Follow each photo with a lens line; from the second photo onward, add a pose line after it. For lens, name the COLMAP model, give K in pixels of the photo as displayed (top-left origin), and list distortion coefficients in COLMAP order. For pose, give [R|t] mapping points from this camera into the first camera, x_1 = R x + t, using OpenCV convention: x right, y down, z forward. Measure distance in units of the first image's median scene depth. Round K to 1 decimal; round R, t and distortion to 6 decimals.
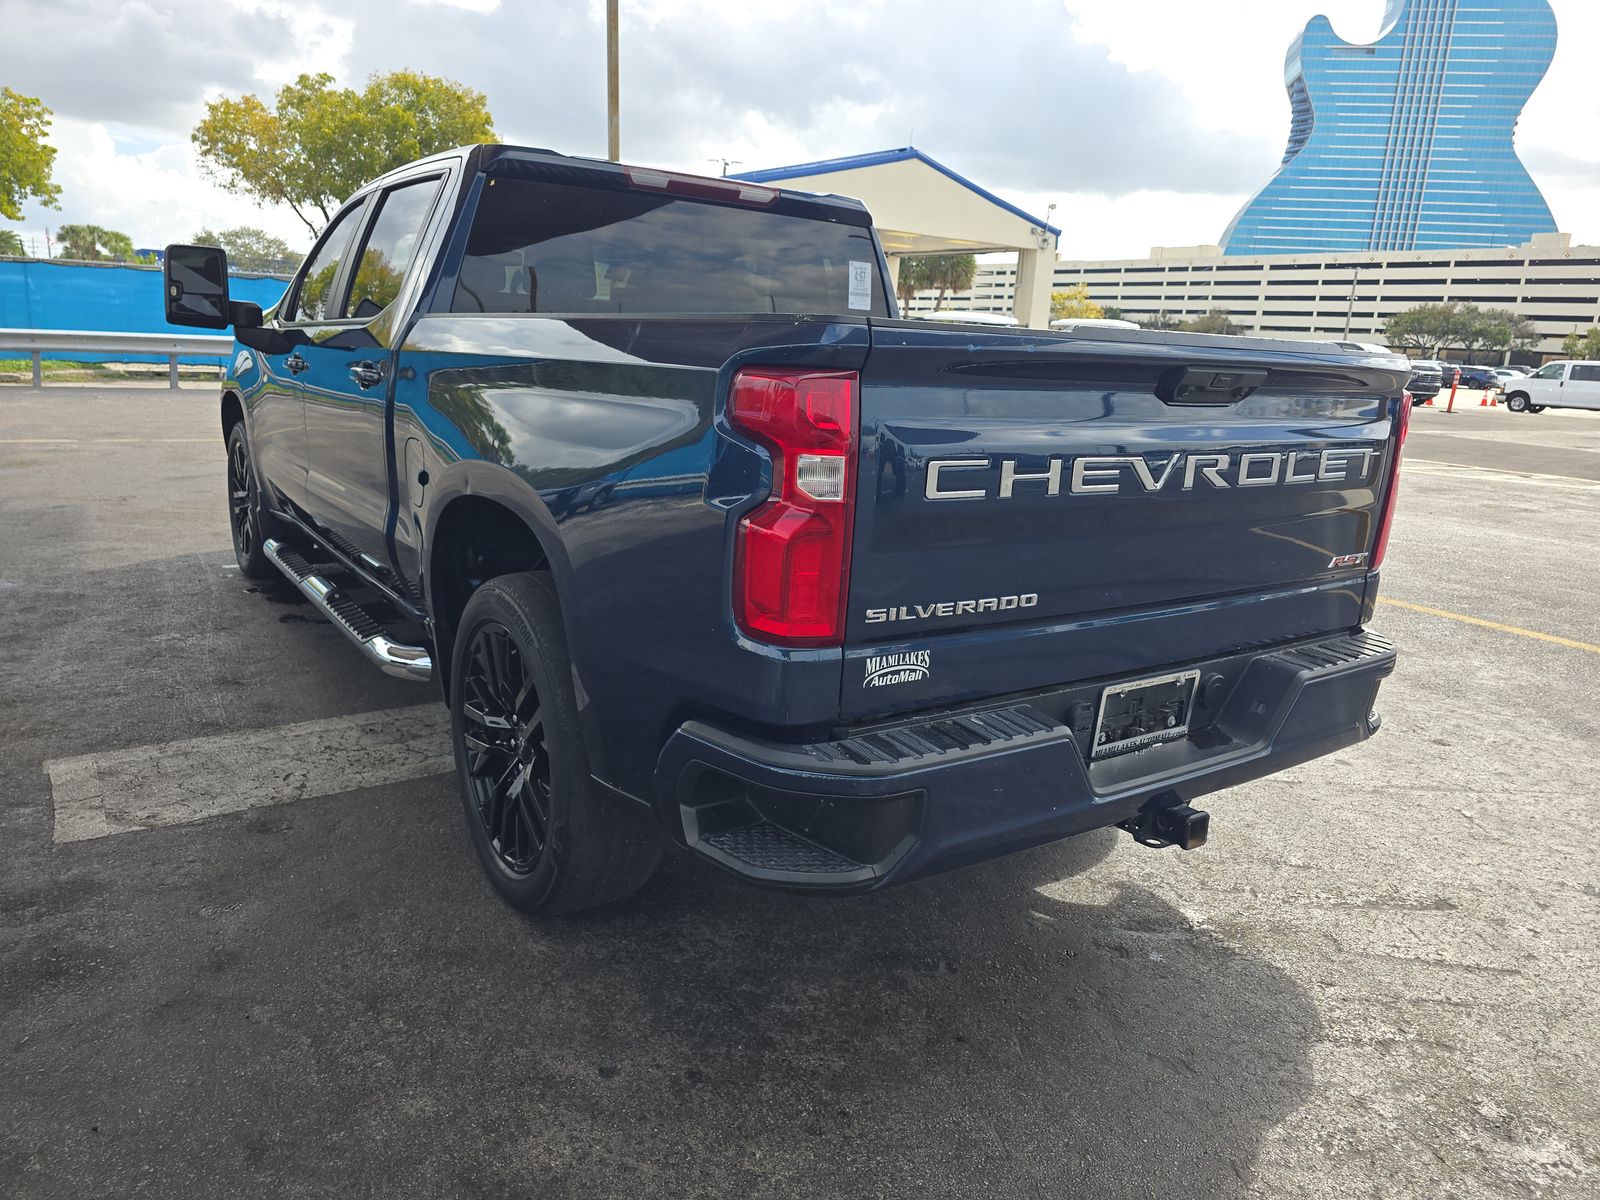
lens RADIAL K [[1076.0, 0, 800.0], [0, 1076.0, 600.0], [0, 0, 1]] dist [0.052607, -0.046691]
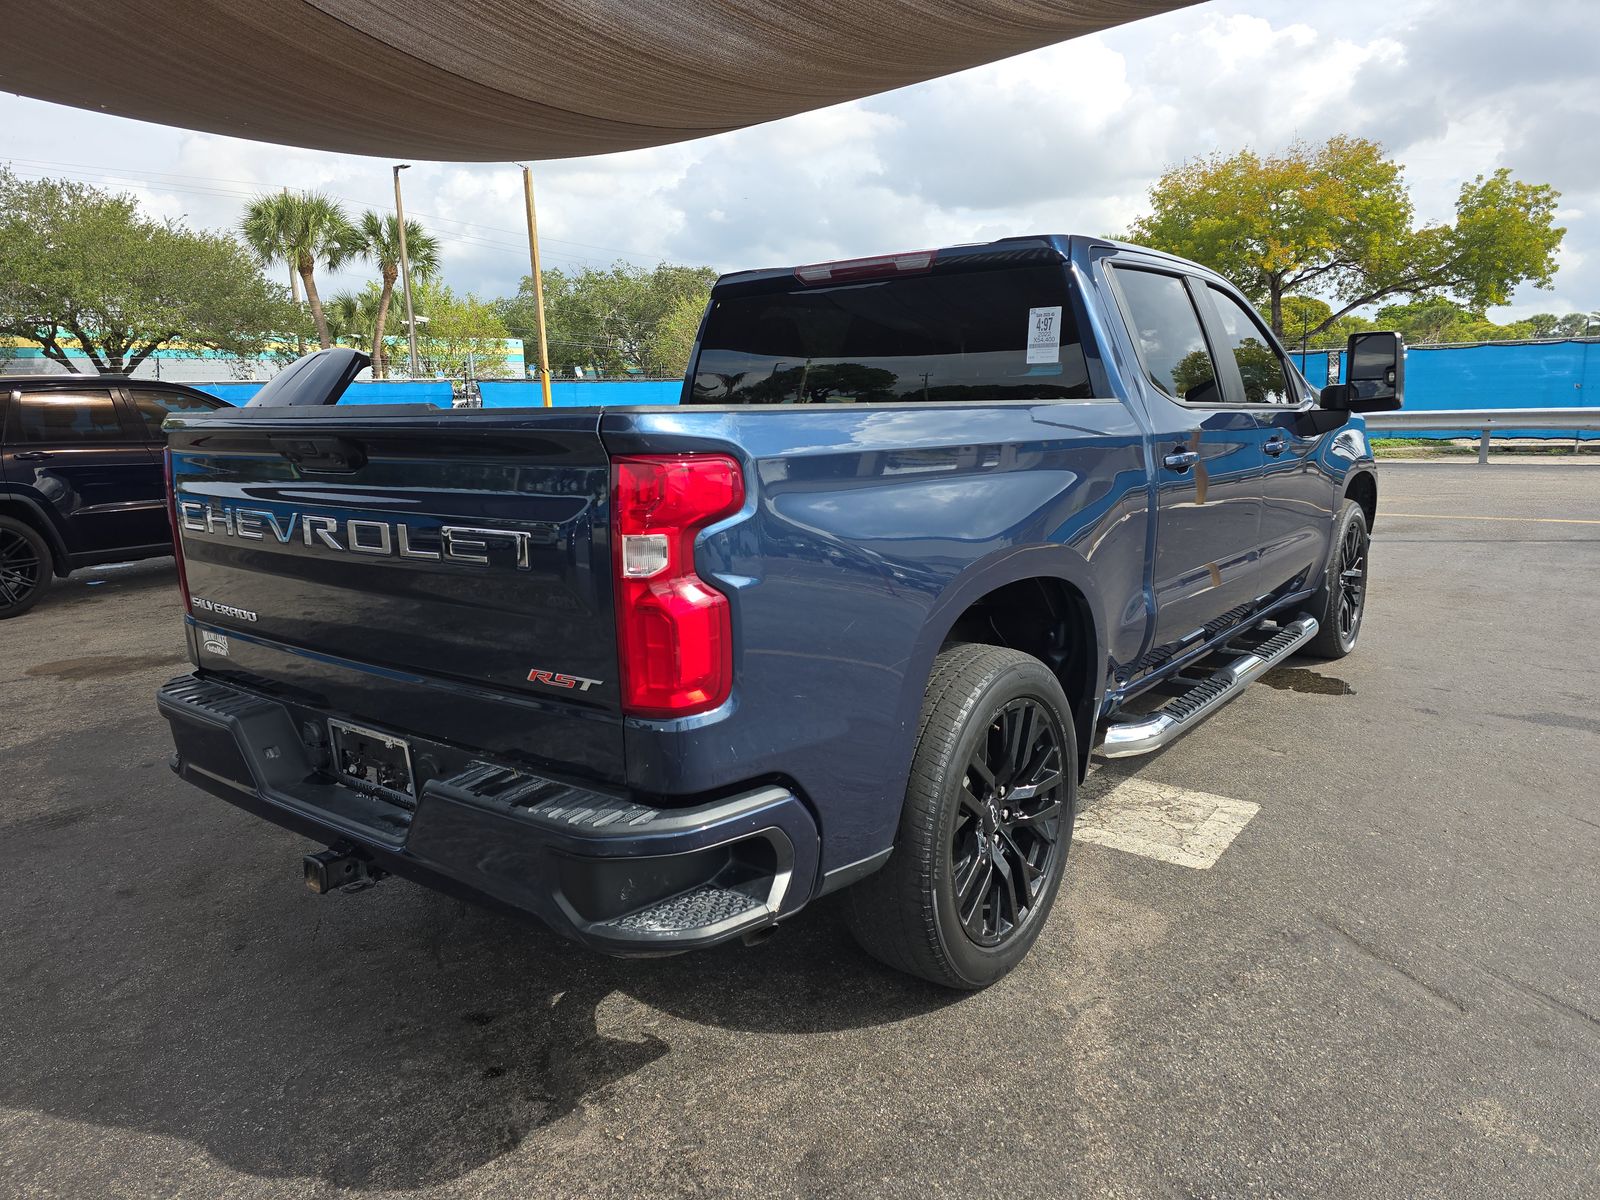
lens RADIAL K [[1075.2, 0, 796.5], [0, 1075.2, 584.2], [0, 0, 1]] dist [0.054143, -0.036474]
pose [[0.307296, 0.102123, -0.946118, 1.371746], [-0.180034, 0.982509, 0.047576, -0.181747], [0.934429, 0.155713, 0.320307, 0.990011]]
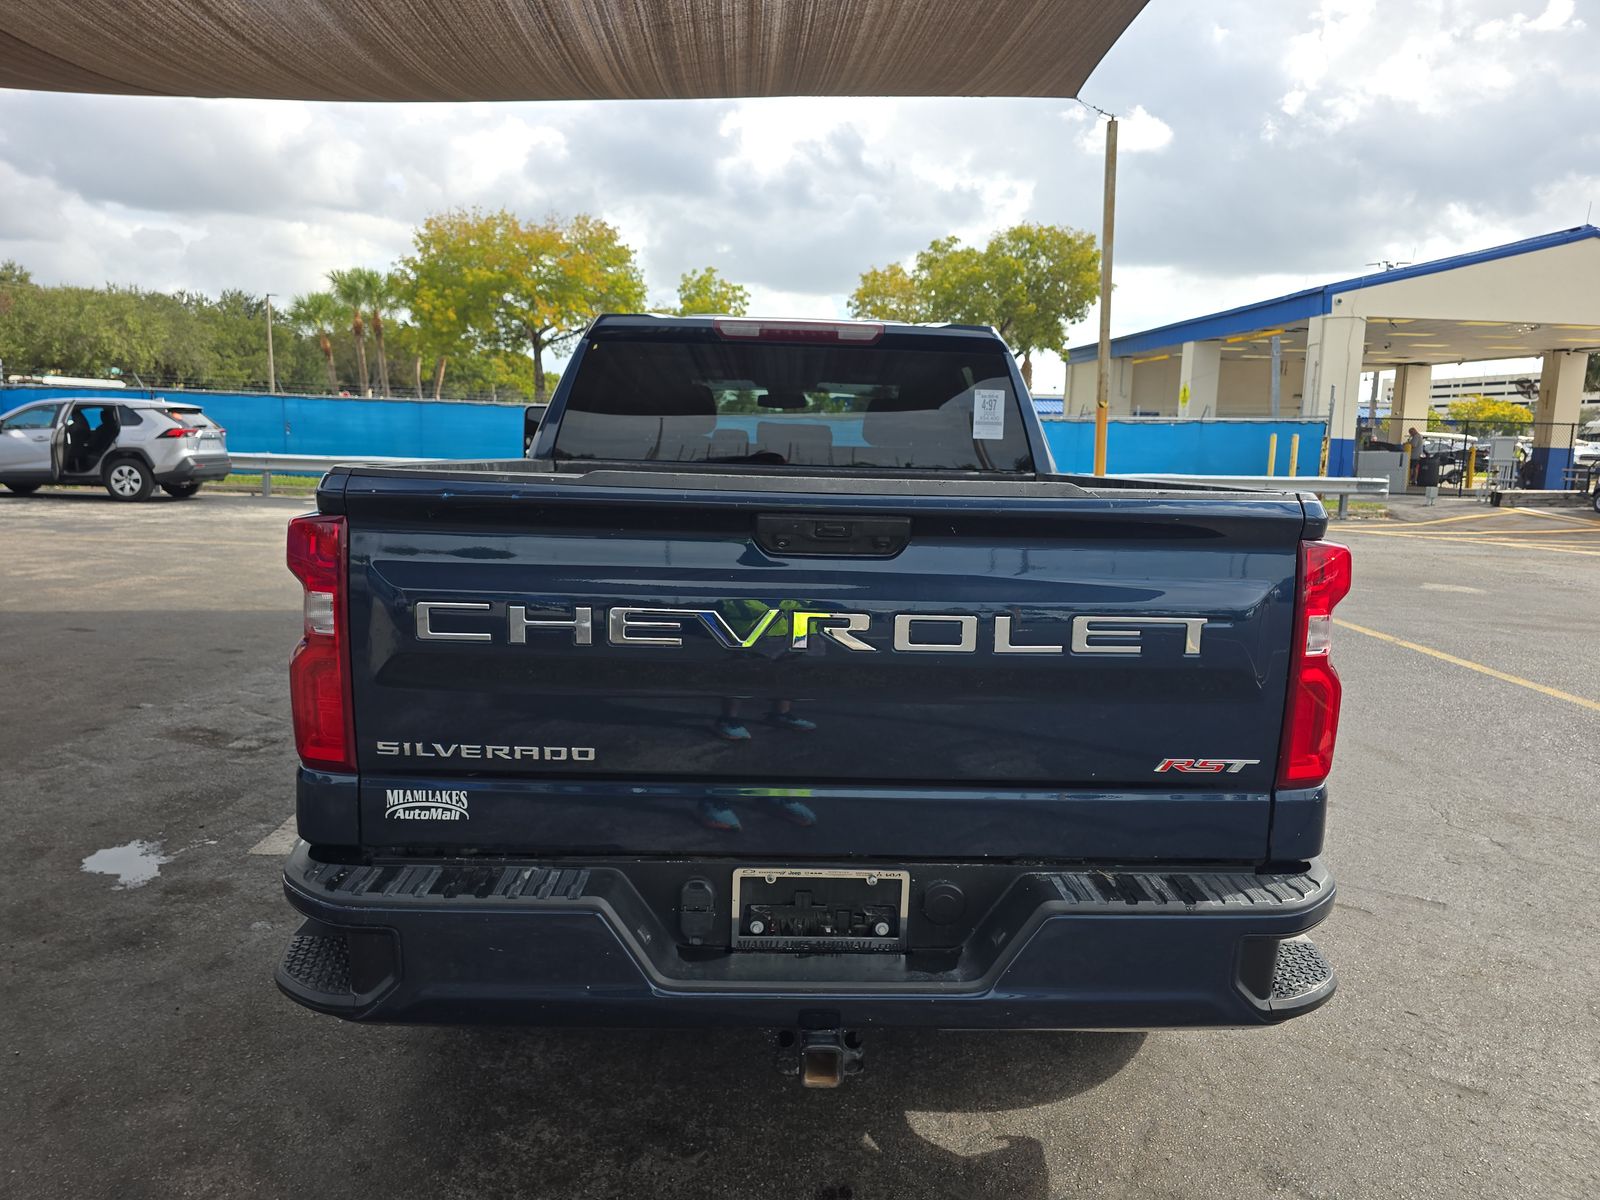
lens RADIAL K [[1087.2, 0, 800.7], [0, 1087.2, 593.7], [0, 0, 1]] dist [0.058418, -0.048266]
pose [[0.844454, 0.045327, -0.533707, 0.730544], [-0.107169, 0.990563, -0.085440, -0.064686], [0.524797, 0.129347, 0.841343, 0.231681]]
